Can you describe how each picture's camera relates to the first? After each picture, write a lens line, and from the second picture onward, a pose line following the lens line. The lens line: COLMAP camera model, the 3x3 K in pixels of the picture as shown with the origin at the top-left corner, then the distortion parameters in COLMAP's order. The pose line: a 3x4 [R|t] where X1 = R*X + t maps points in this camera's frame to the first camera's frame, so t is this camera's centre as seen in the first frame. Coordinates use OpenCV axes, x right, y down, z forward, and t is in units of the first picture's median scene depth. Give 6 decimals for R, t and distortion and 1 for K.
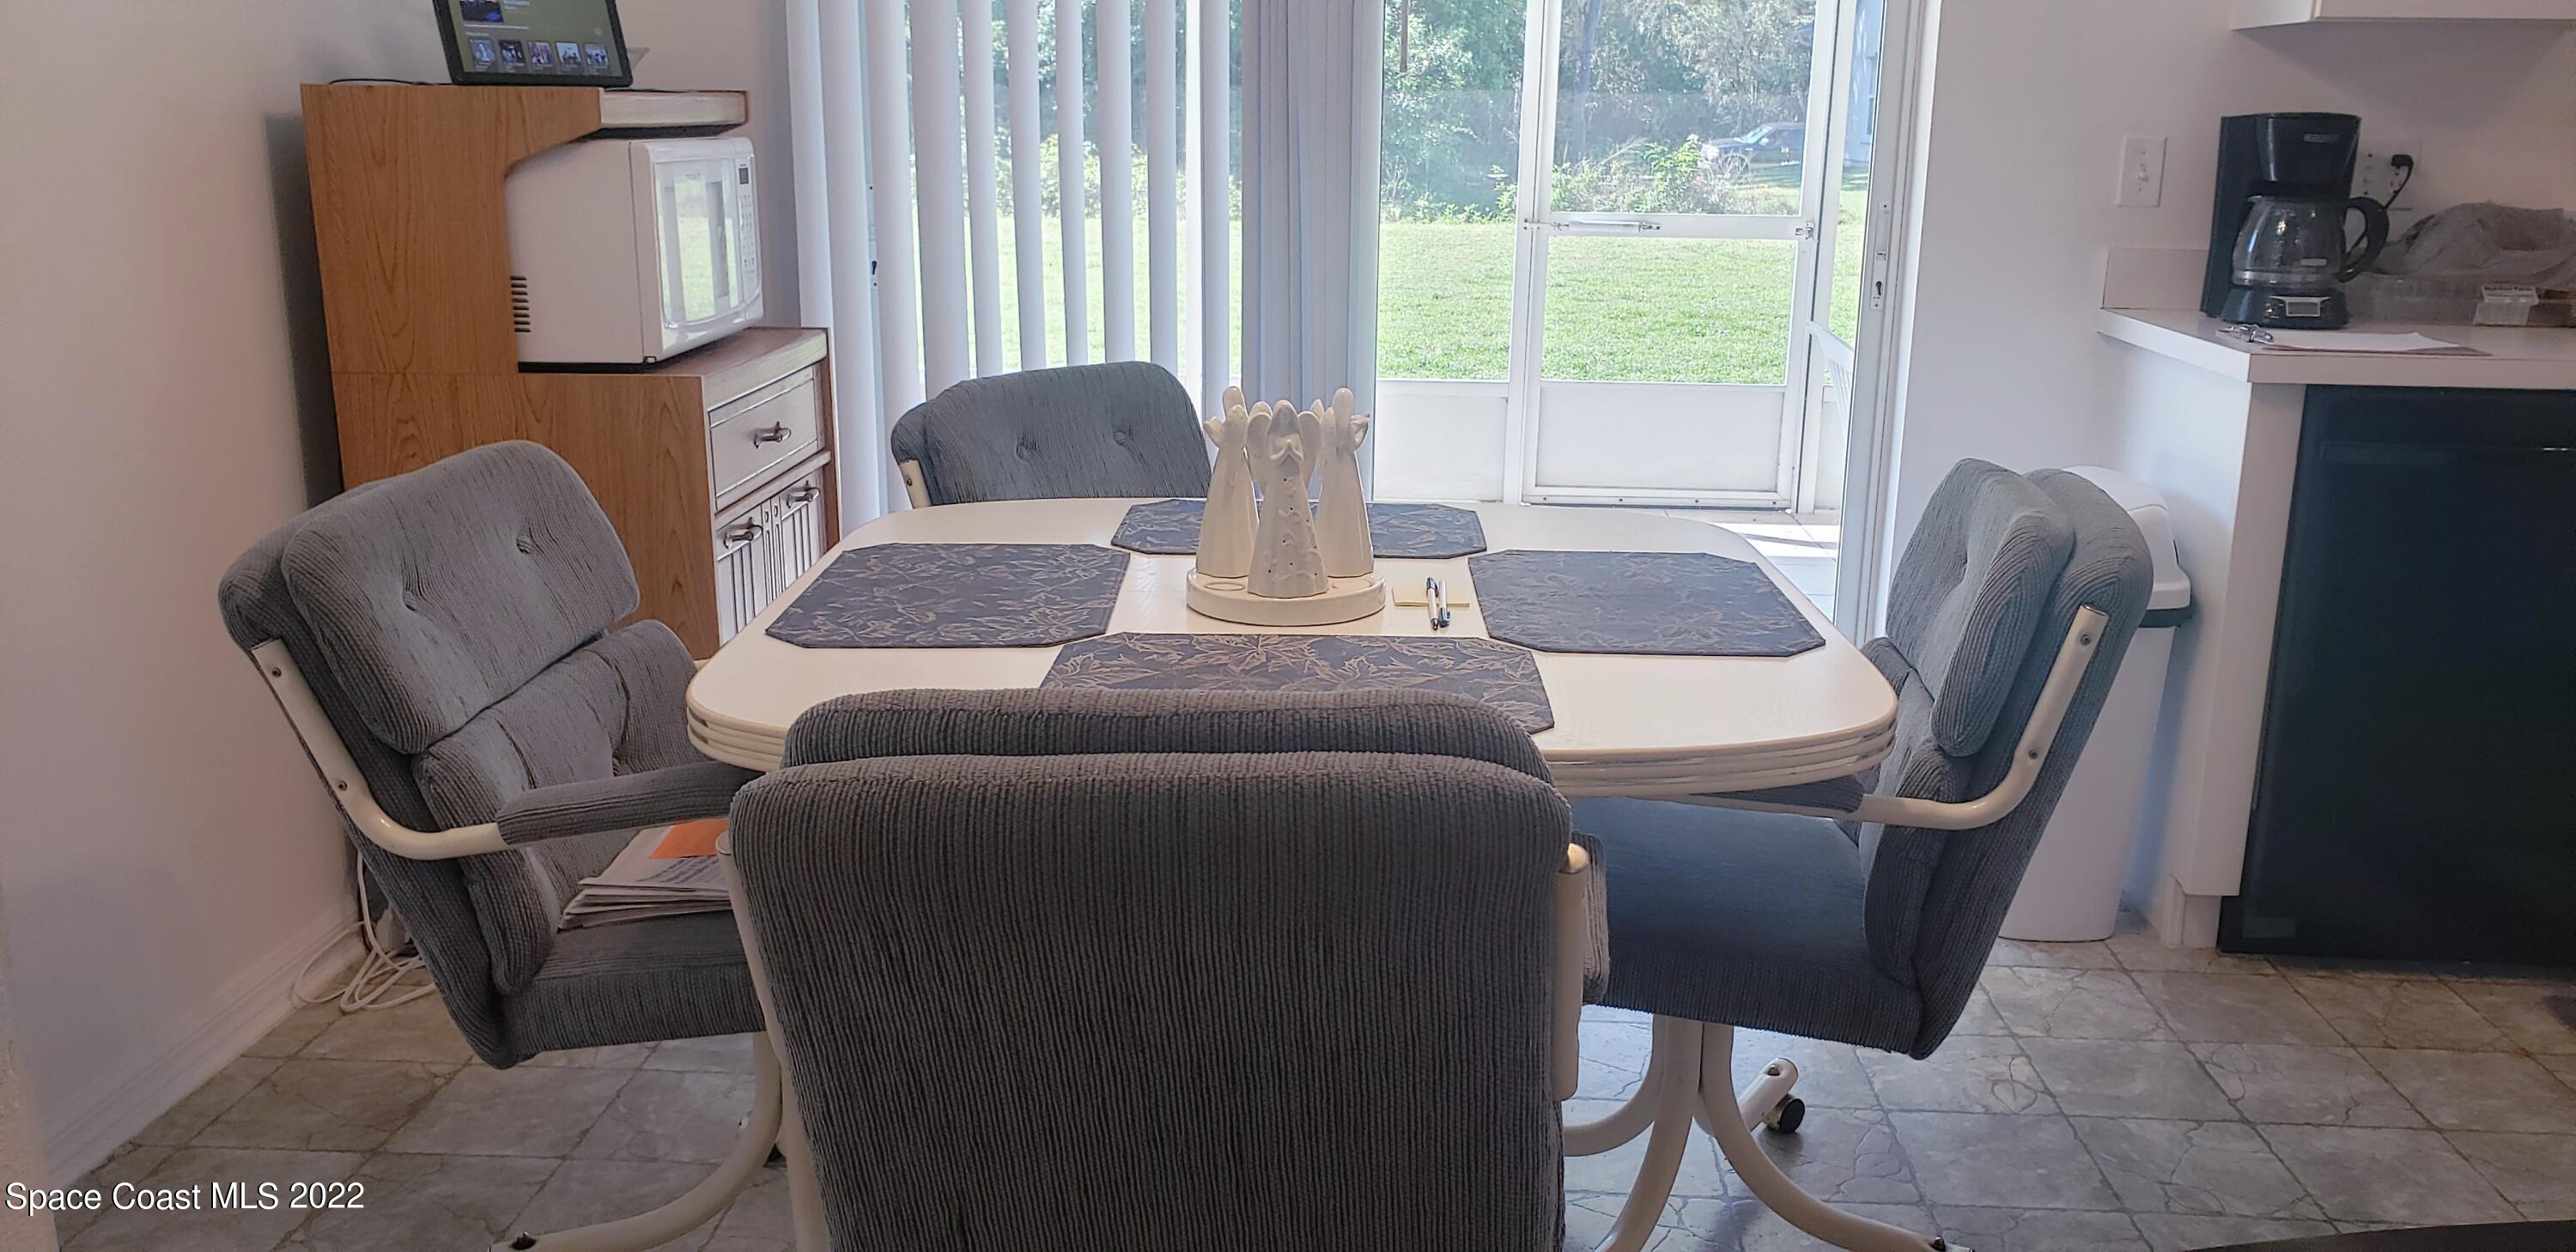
lens RADIAL K [[2054.9, 0, 1303.1], [0, 2054.9, 578.2], [0, 0, 1]] dist [0.002396, -0.003218]
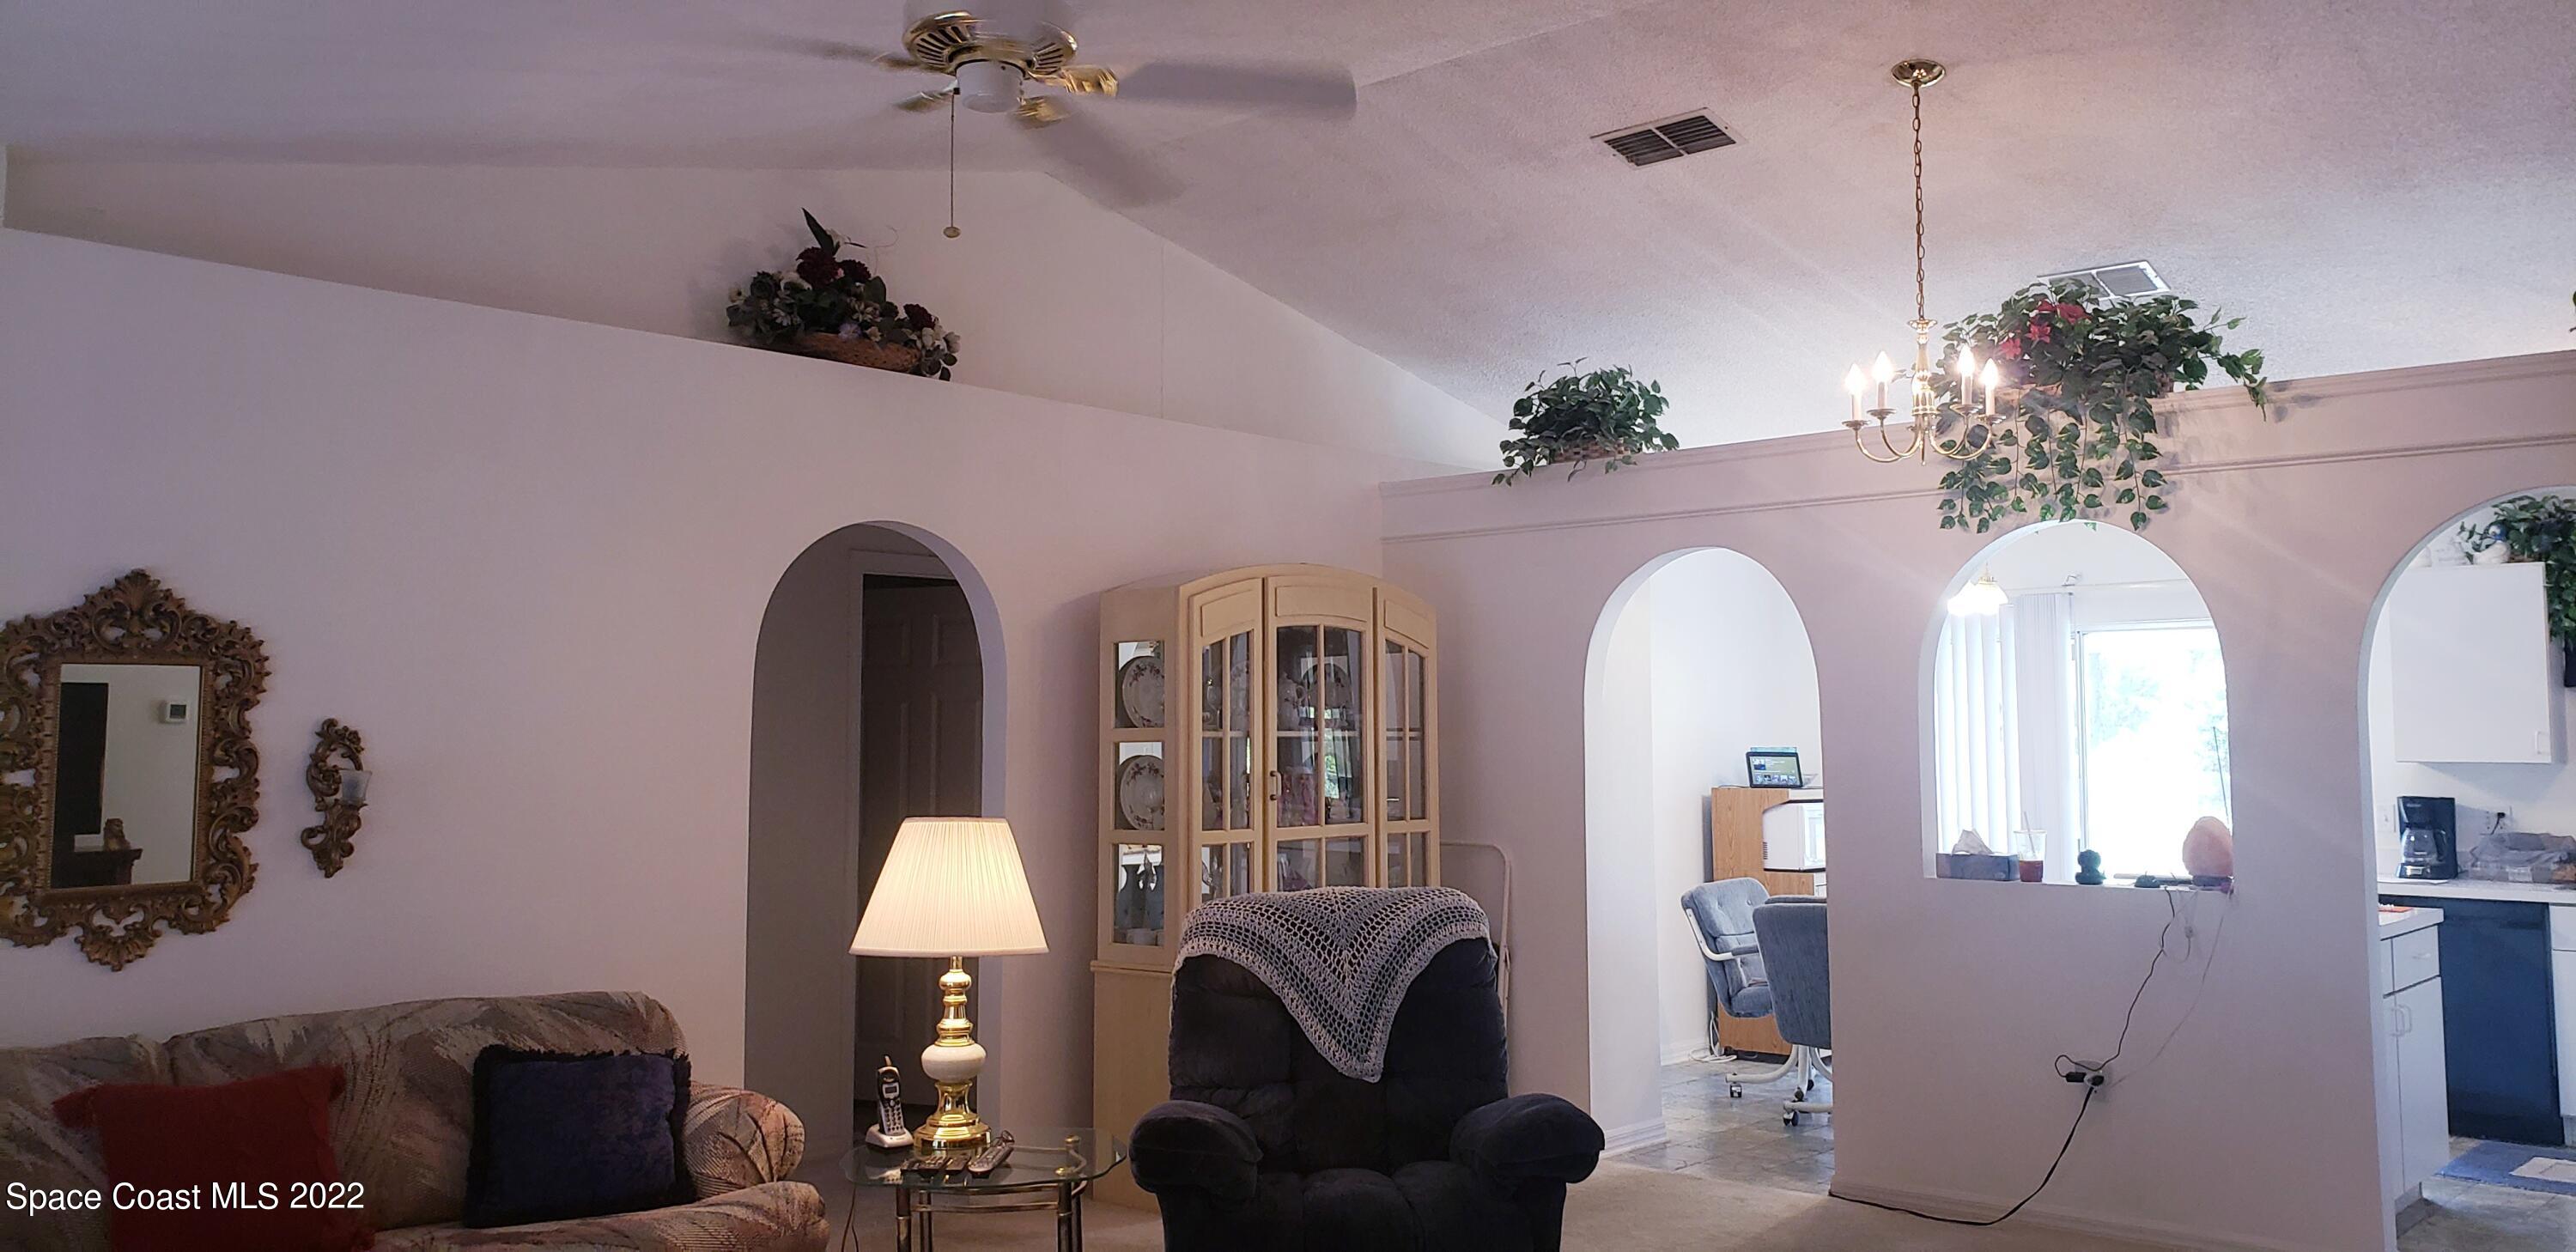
lens RADIAL K [[2054.9, 0, 1303.1], [0, 2054.9, 578.2], [0, 0, 1]] dist [0.002396, -0.003218]
pose [[0.787173, -0.061326, -0.613675, 1.156842], [-0.125095, 0.958483, -0.256246, 0.409958], [0.603912, 0.278478, 0.746820, -2.175636]]
